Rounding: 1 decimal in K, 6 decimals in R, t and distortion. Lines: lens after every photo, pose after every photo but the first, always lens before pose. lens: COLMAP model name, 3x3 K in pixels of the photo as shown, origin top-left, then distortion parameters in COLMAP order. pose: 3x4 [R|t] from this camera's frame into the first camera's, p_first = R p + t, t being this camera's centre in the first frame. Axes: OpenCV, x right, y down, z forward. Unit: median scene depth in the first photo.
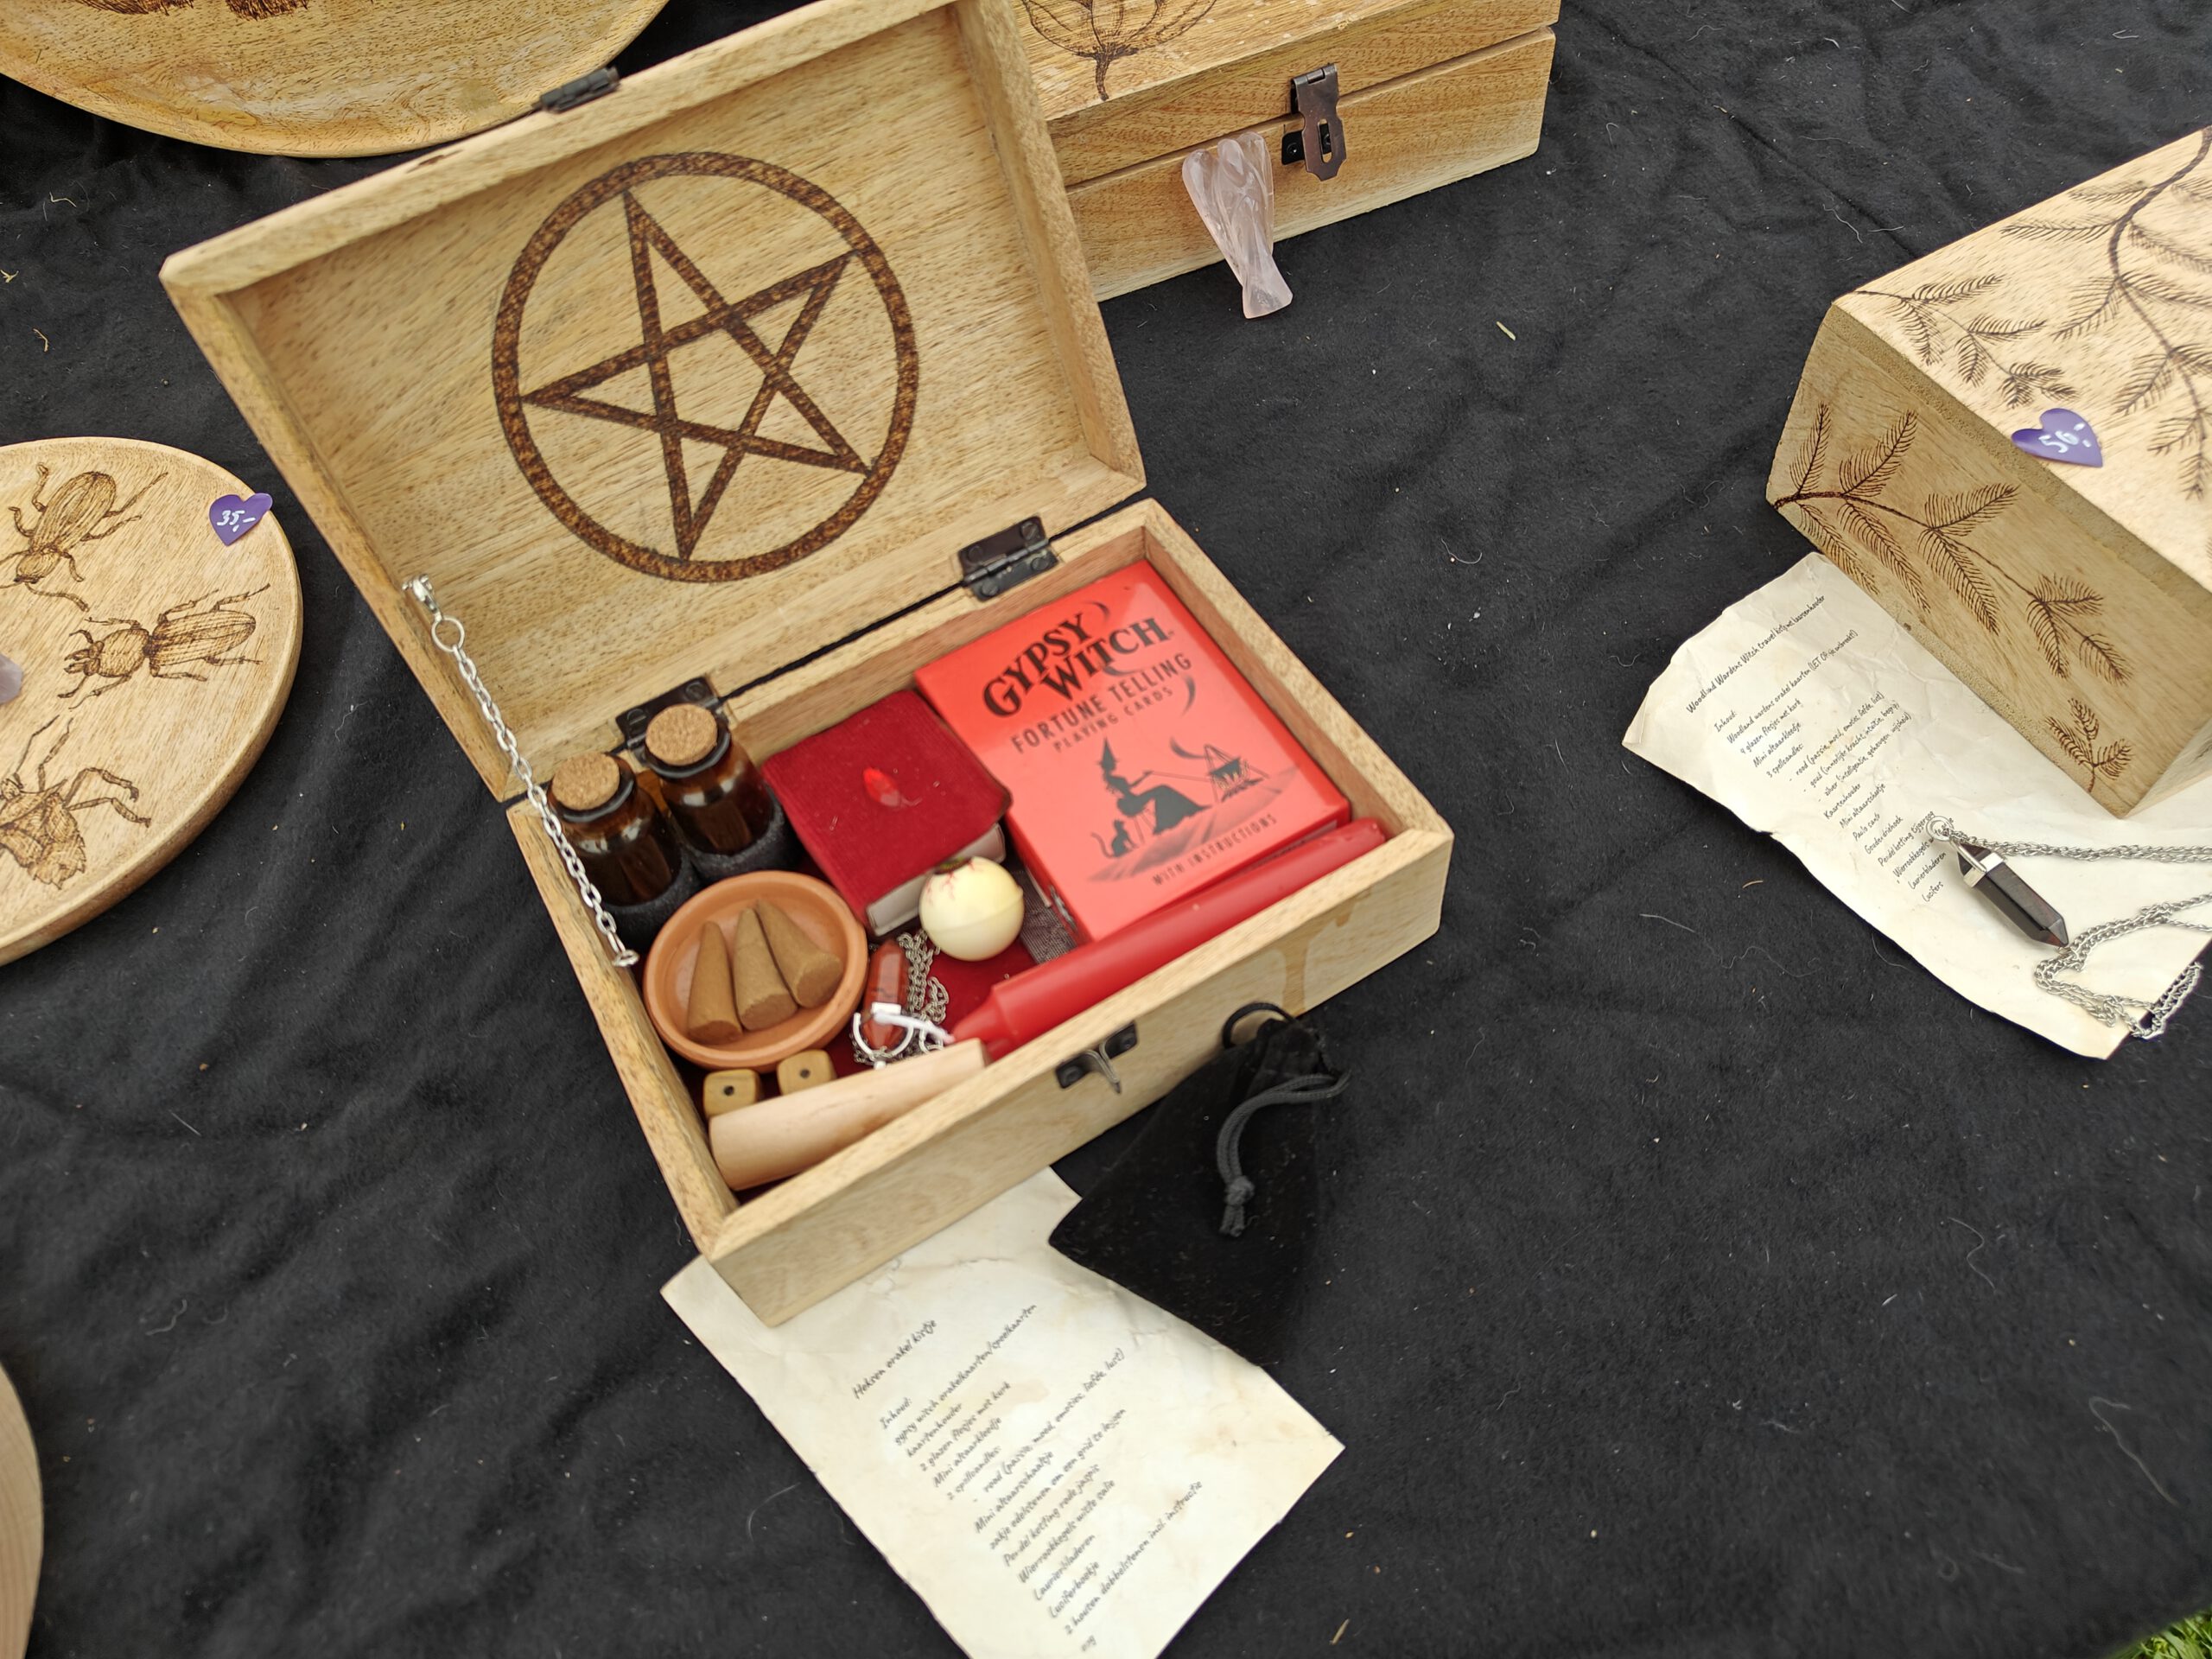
lens RADIAL K [[1551.8, 0, 1106.0], [0, 1551.8, 829.5], [0, 0, 1]] dist [0.002777, 0.002631]
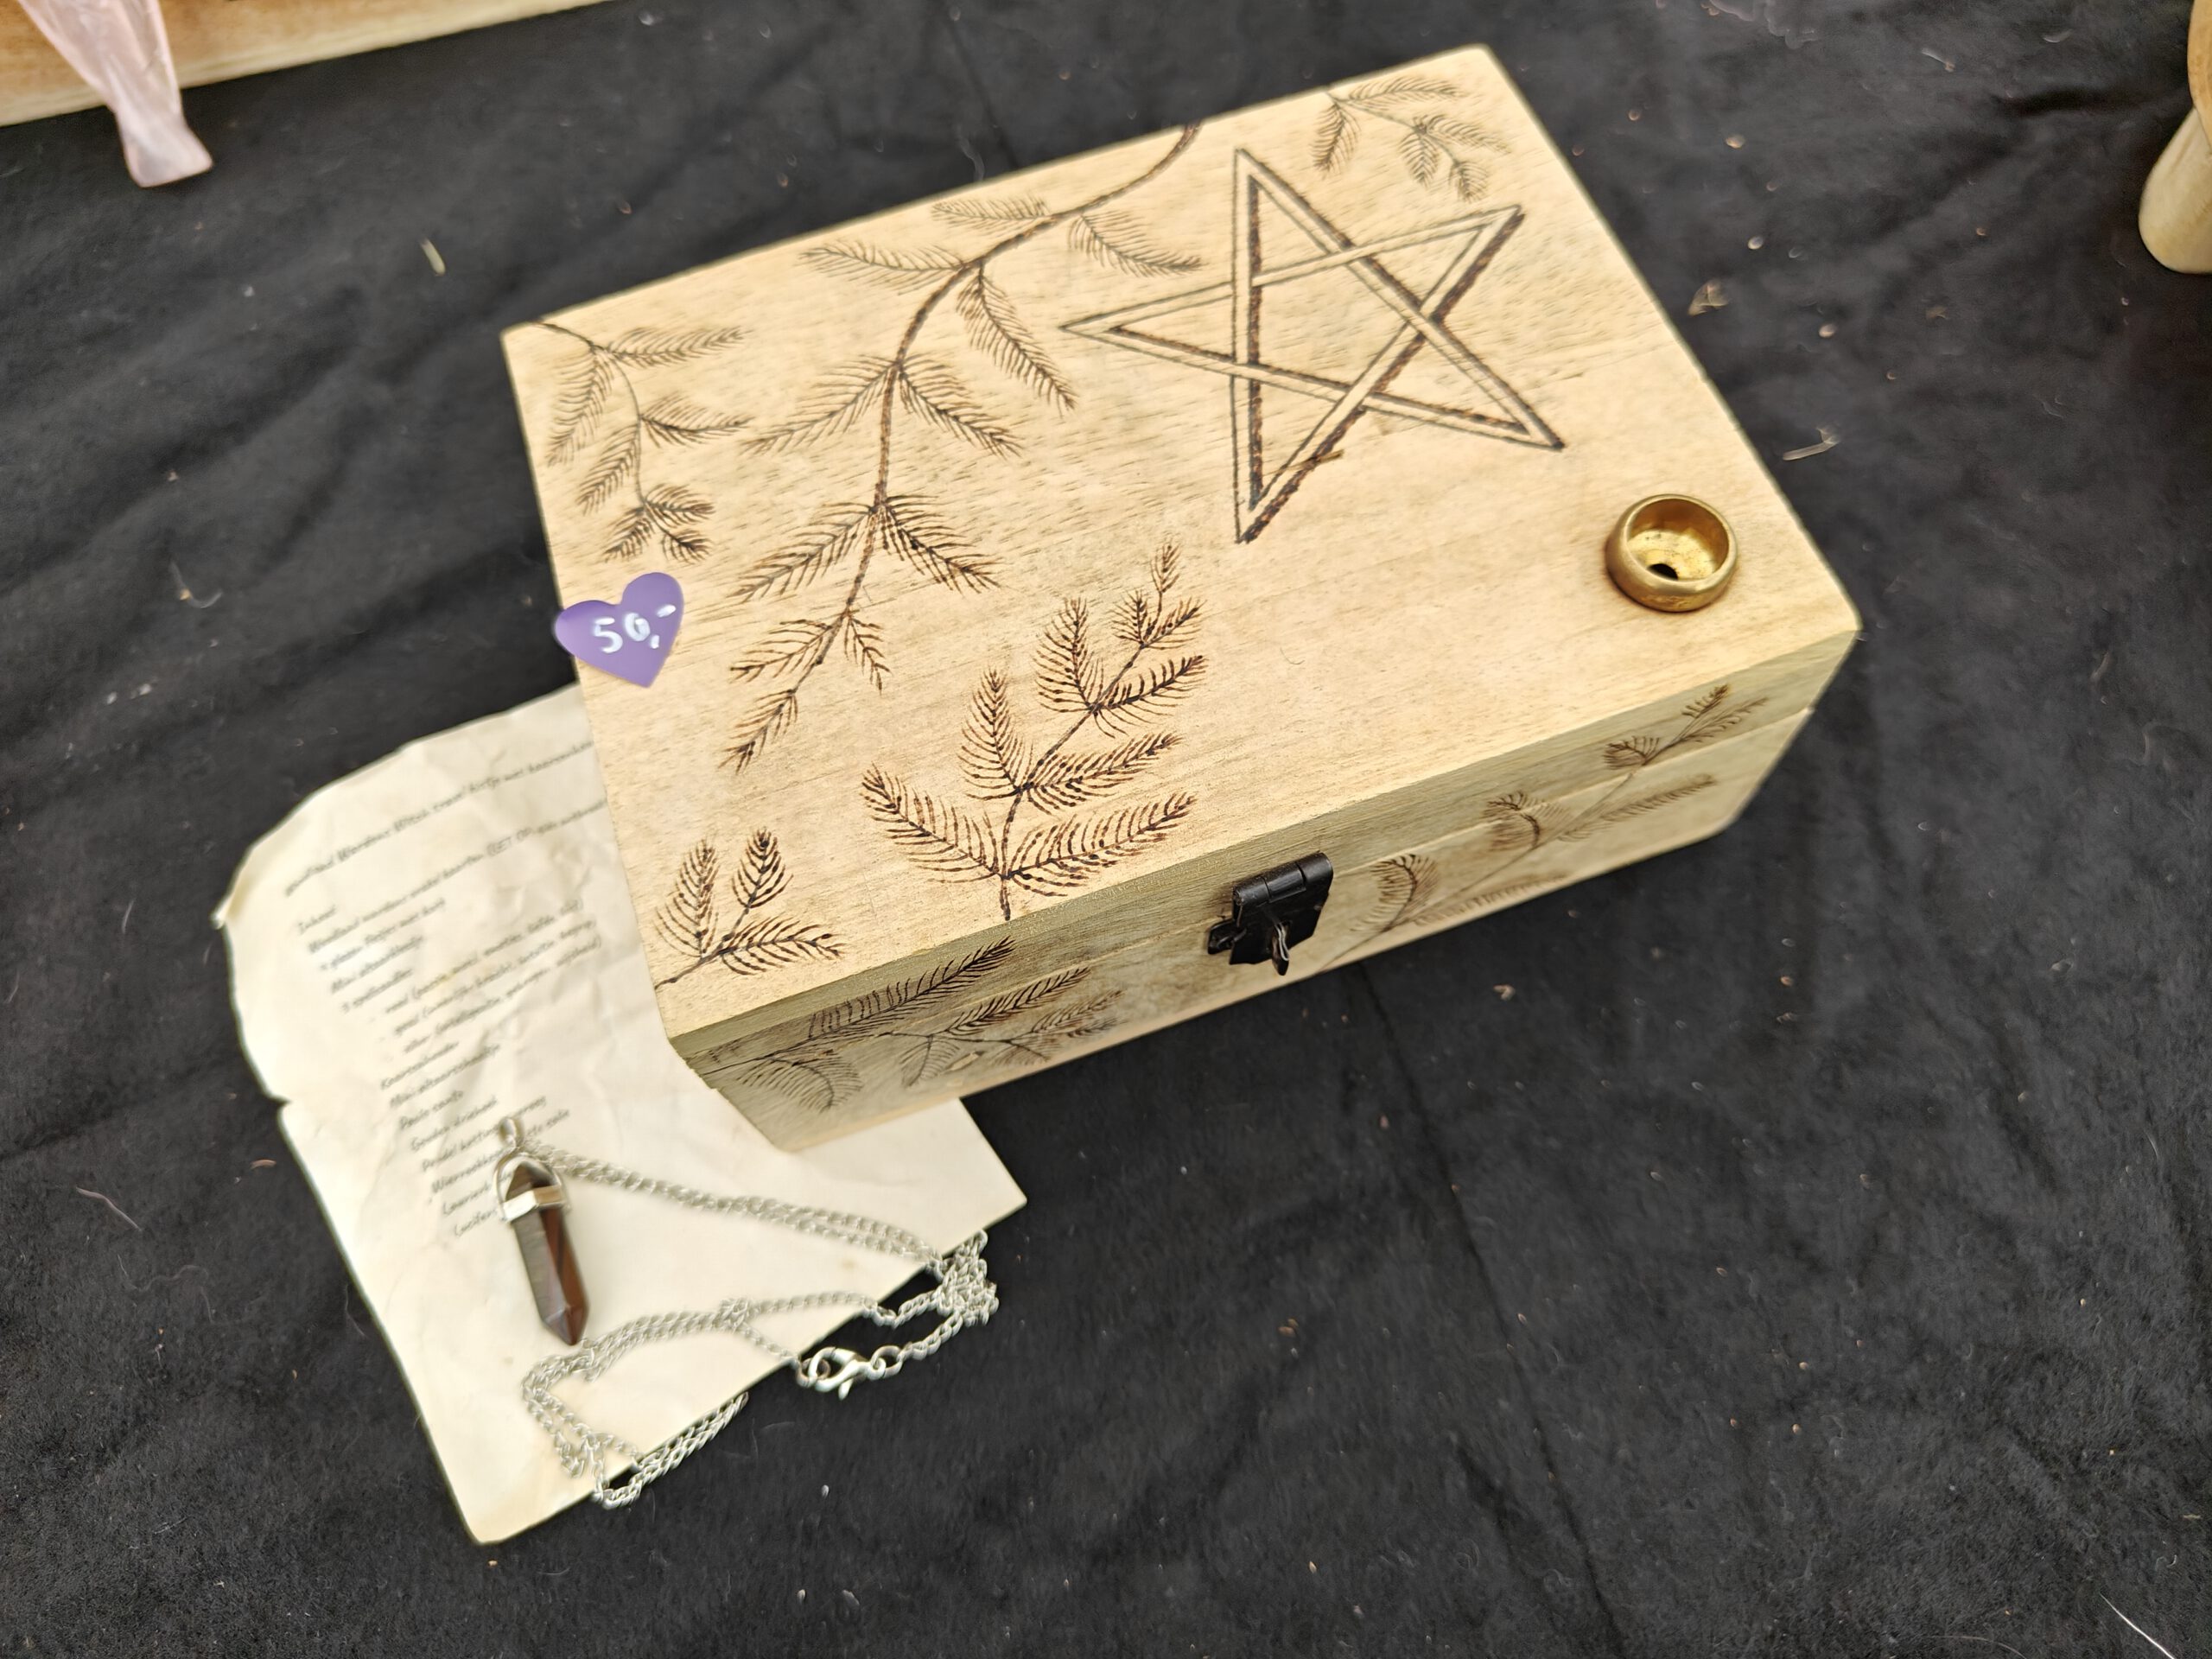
lens RADIAL K [[1602.8, 0, 1106.0], [0, 1602.8, 829.5], [0, 0, 1]] dist [-0.025562, -0.002626]
pose [[0.989342, 0.145073, -0.012485, 0.767635], [-0.141287, 0.977179, 0.158618, -0.279209], [0.035211, -0.155163, 0.987261, 0.306764]]
